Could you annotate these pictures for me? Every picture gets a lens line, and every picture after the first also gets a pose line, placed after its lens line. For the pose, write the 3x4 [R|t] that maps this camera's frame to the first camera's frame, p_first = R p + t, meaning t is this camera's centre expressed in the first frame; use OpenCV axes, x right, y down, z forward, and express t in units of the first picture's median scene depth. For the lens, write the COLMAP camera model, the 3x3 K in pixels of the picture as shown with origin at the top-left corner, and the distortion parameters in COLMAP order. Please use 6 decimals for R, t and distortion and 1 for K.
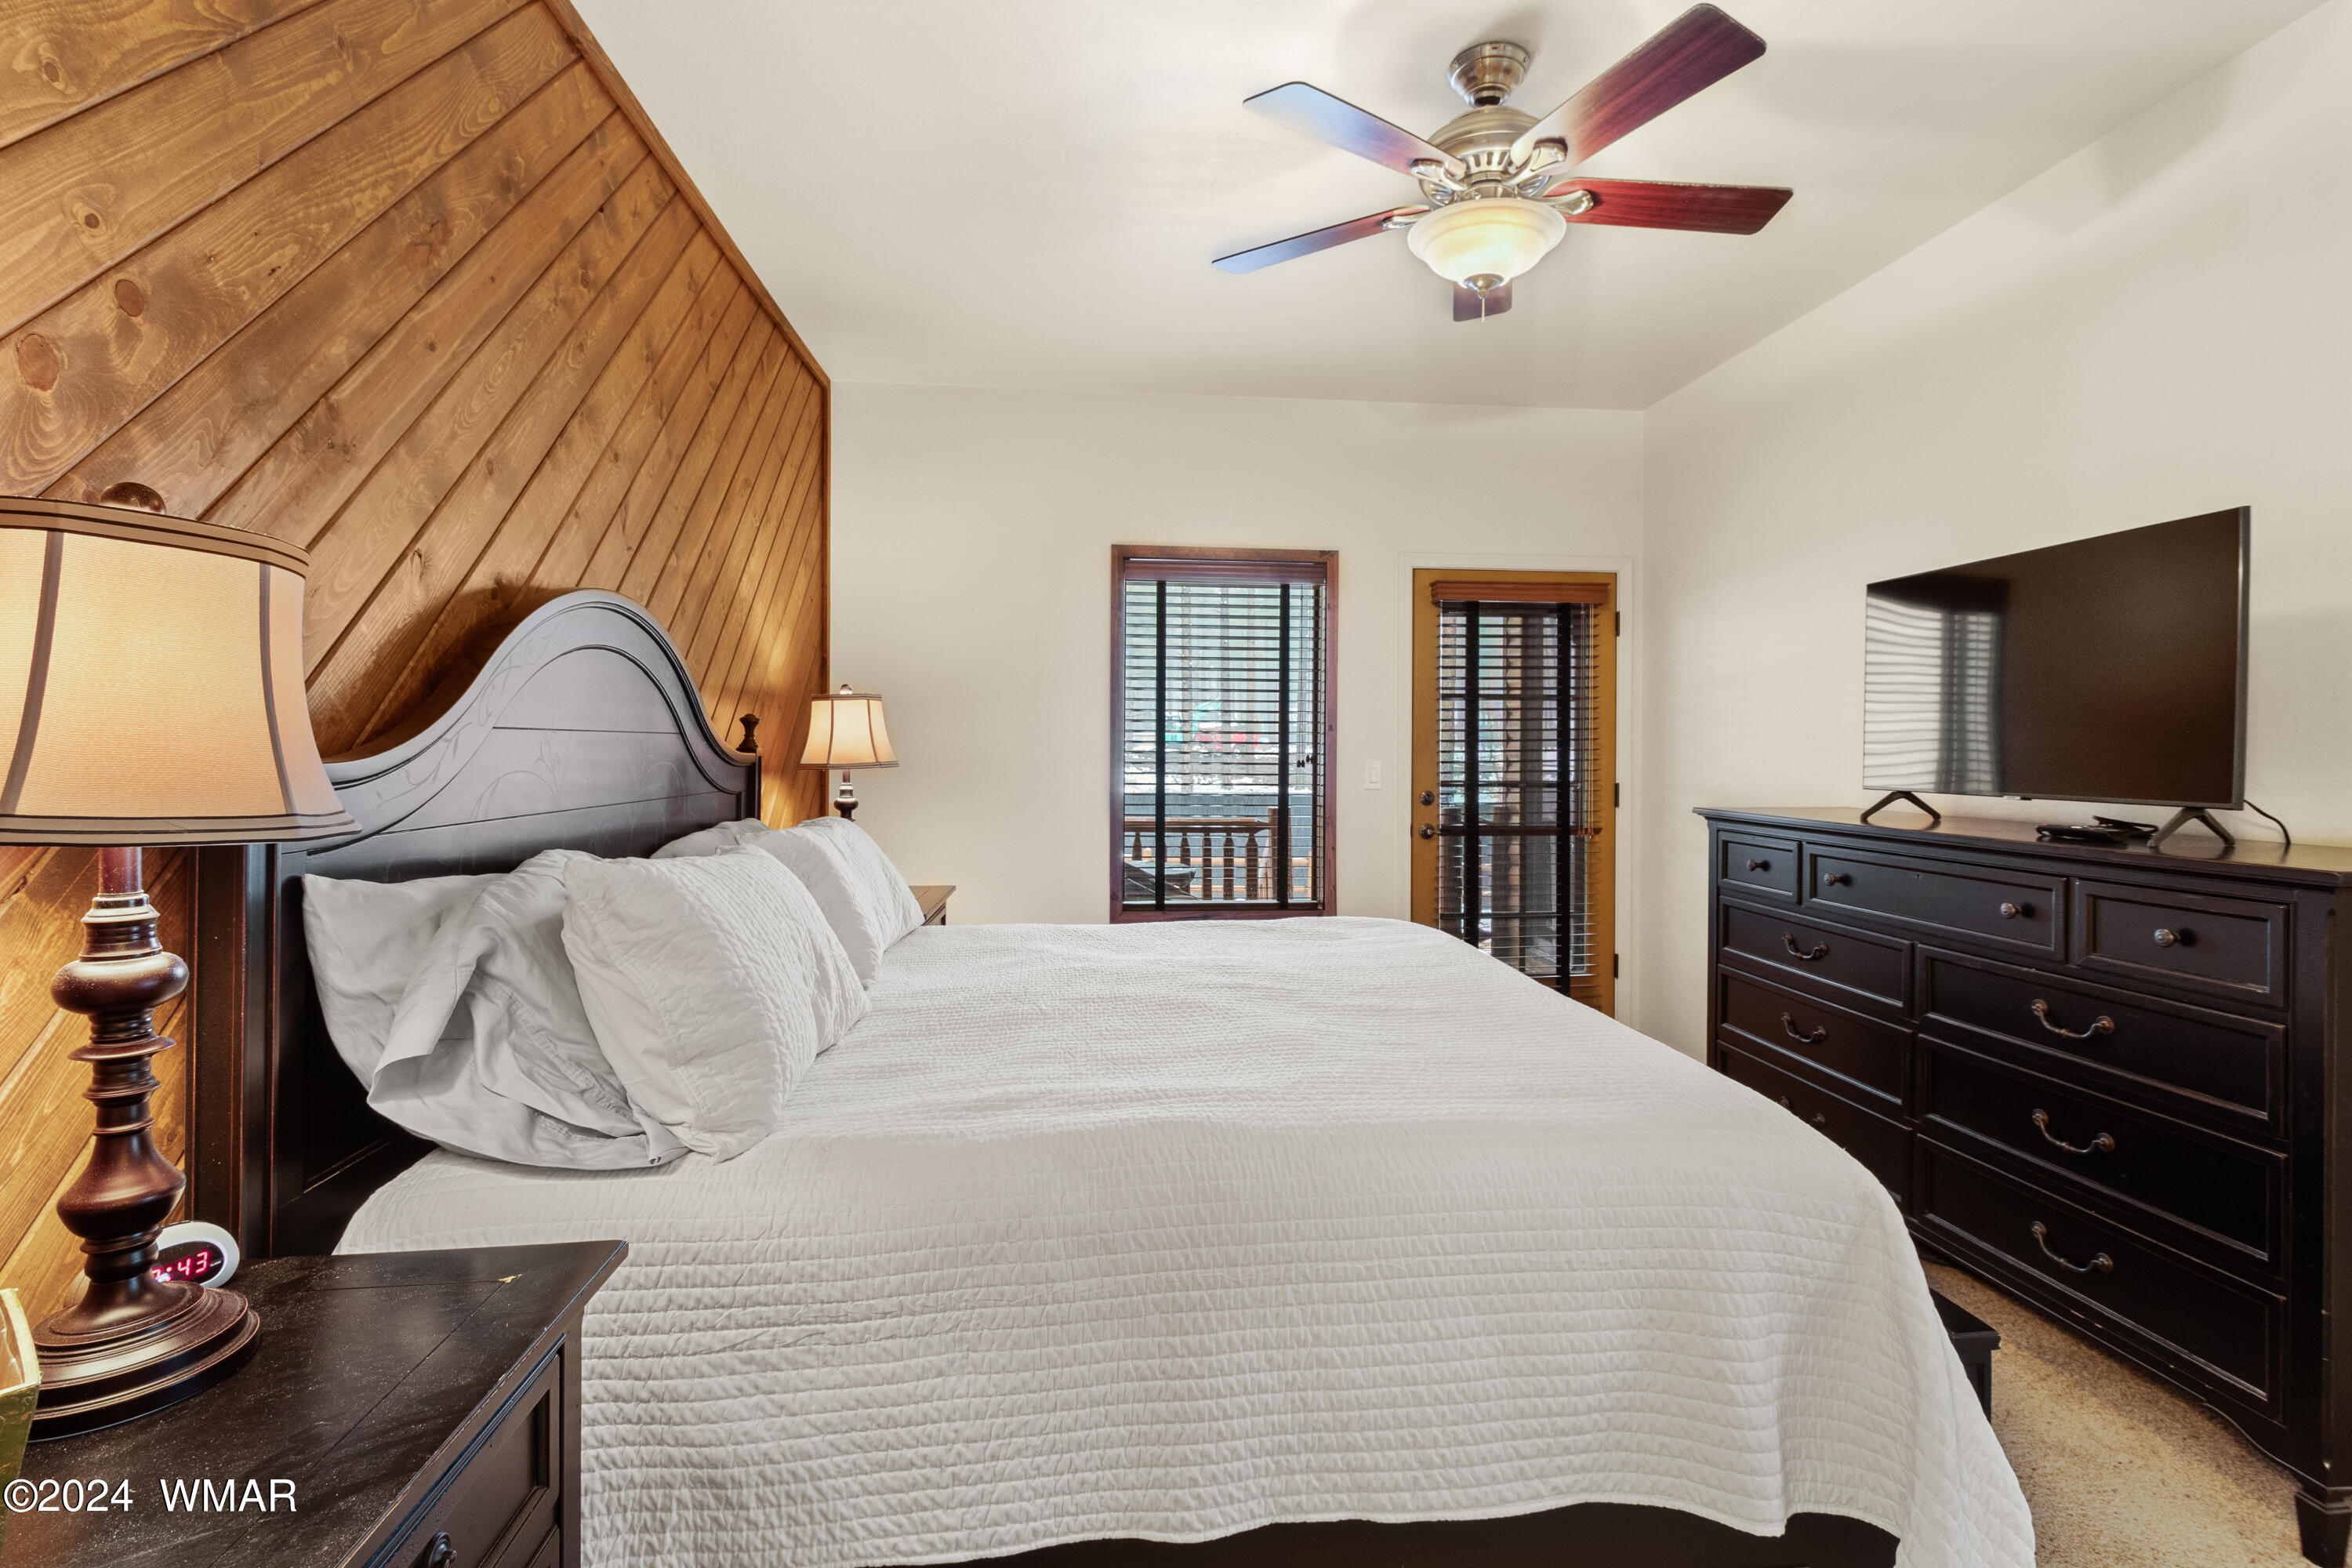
lens RADIAL K [[1103.9, 0, 1197.8], [0, 1103.9, 743.7], [0, 0, 1]] dist [0.007680, 0.000225]
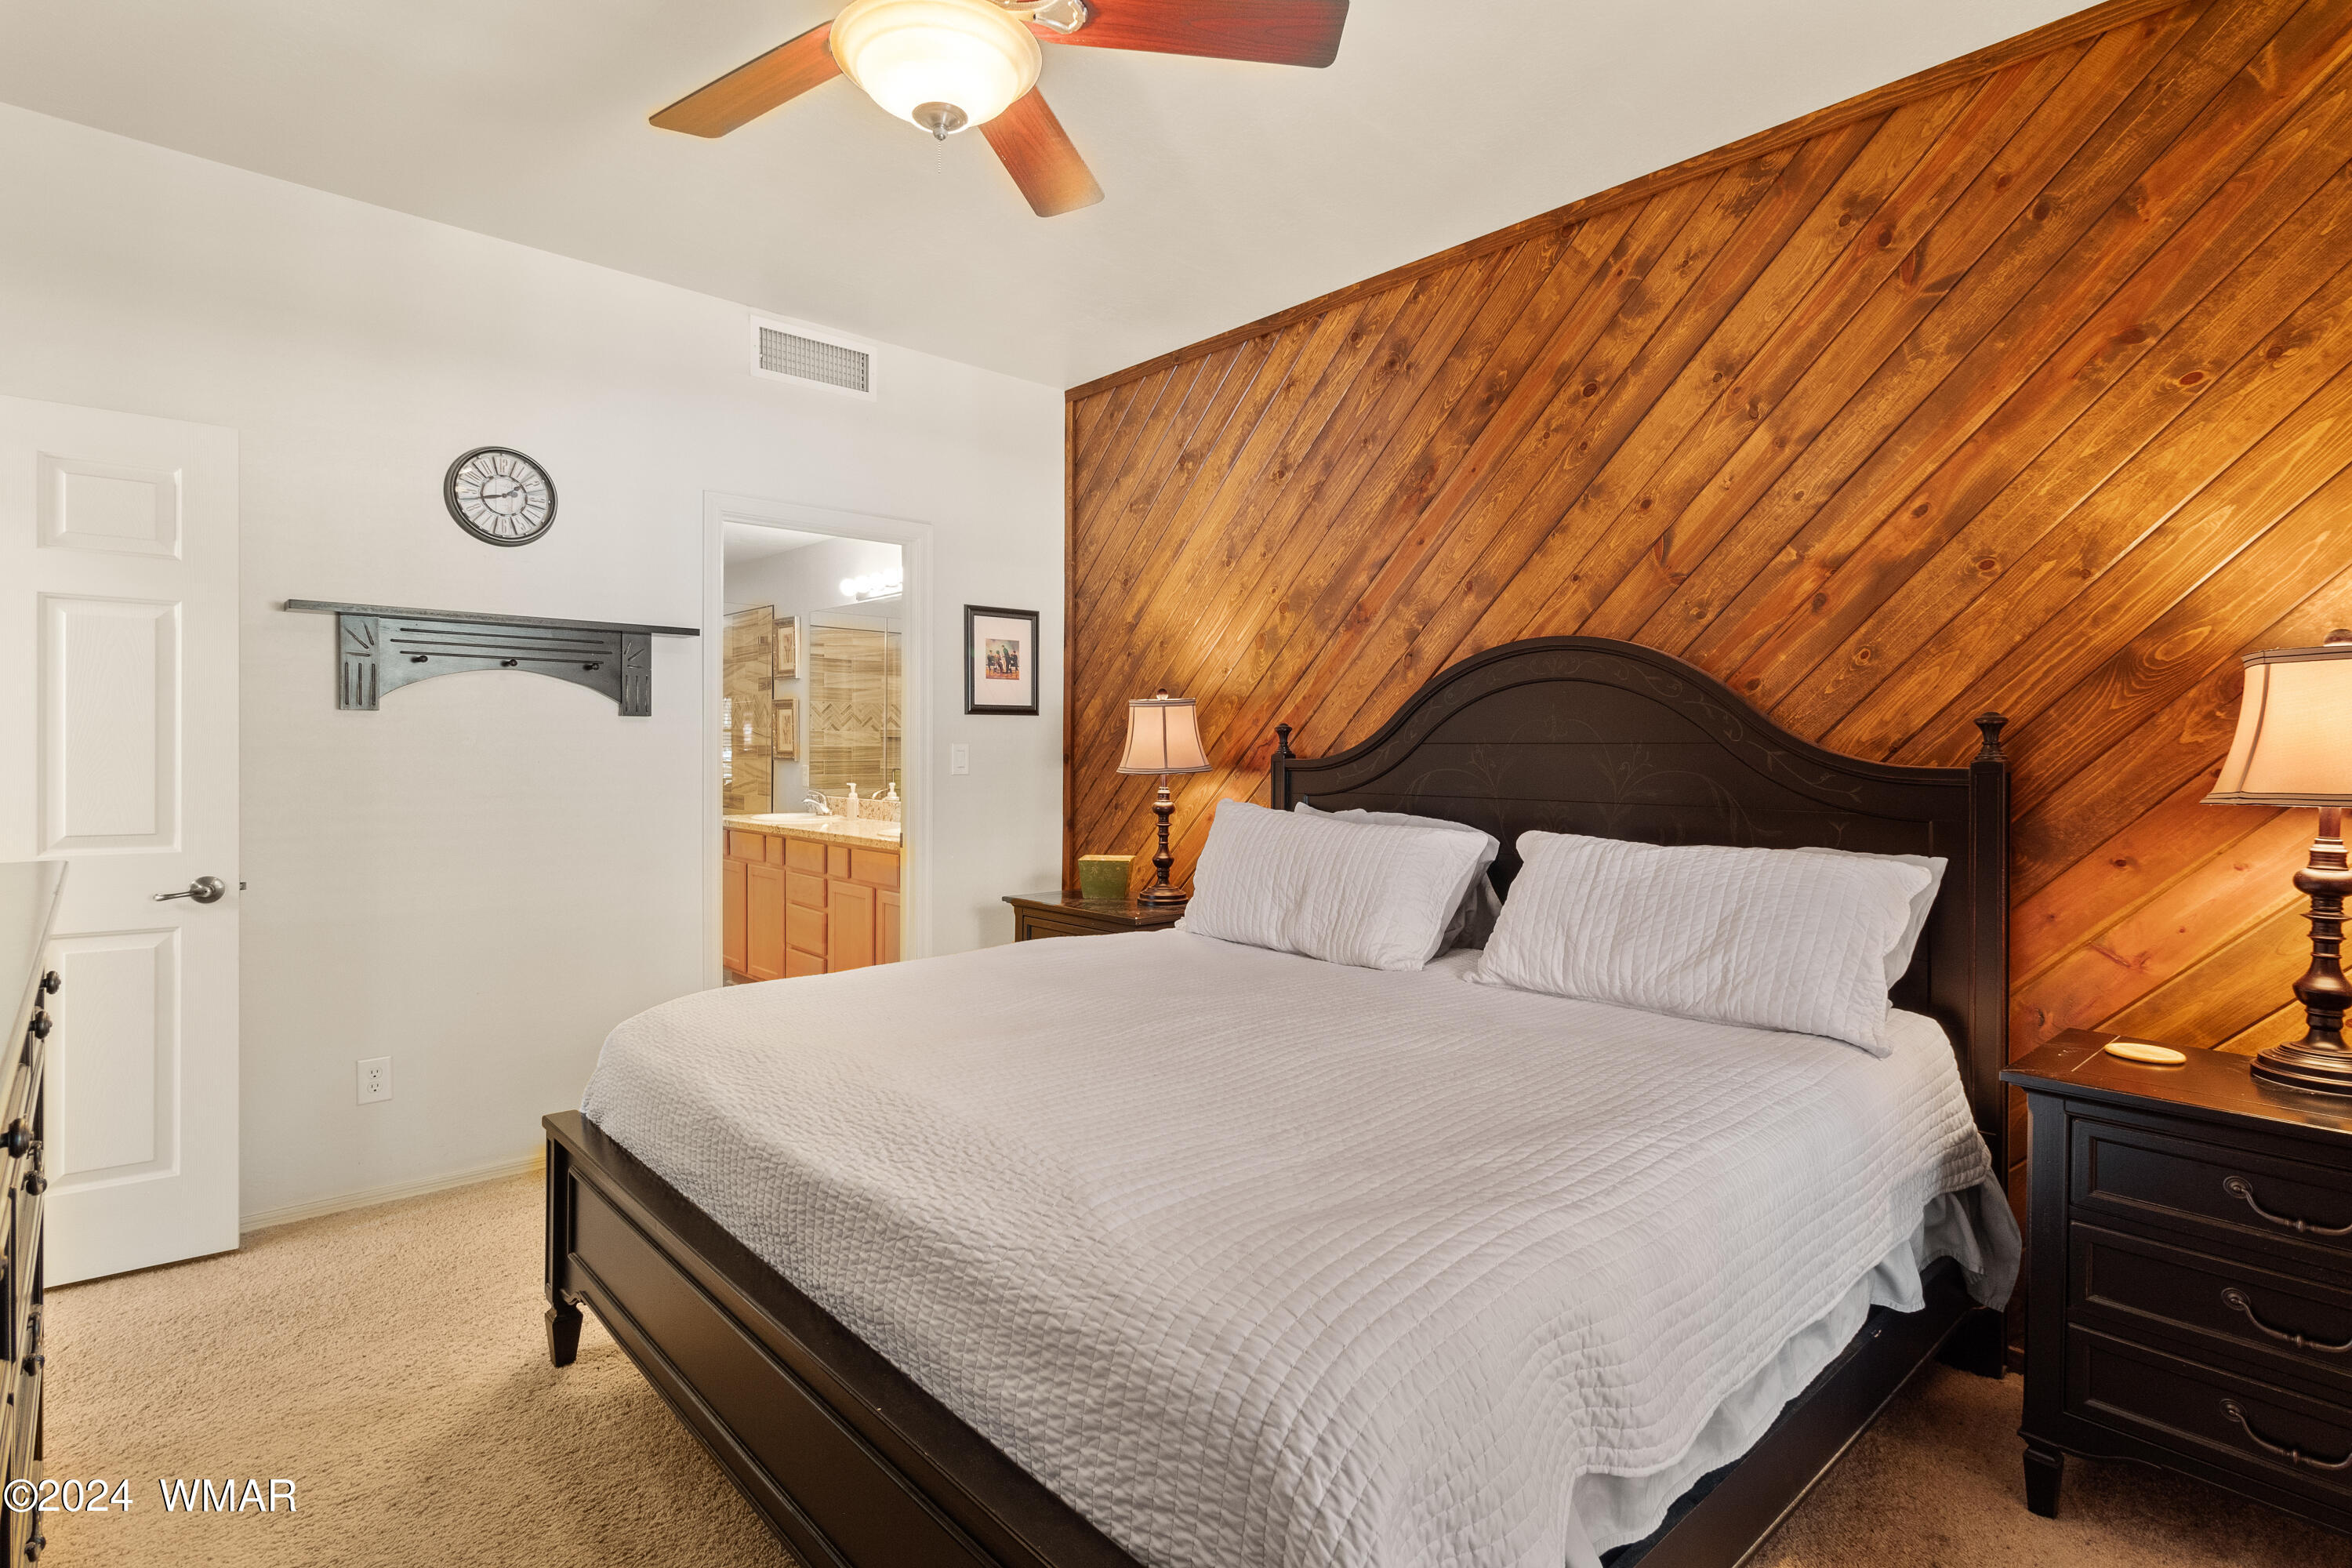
lens RADIAL K [[1148.9, 0, 1167.6], [0, 1148.9, 753.5], [0, 0, 1]] dist [0.005587, 0.001515]
pose [[-0.815873, -0.013338, -0.578078, 0.693244], [-0.013351, 0.999902, -0.004227, 0.013436], [0.578078, 0.004270, -0.815971, 2.075821]]
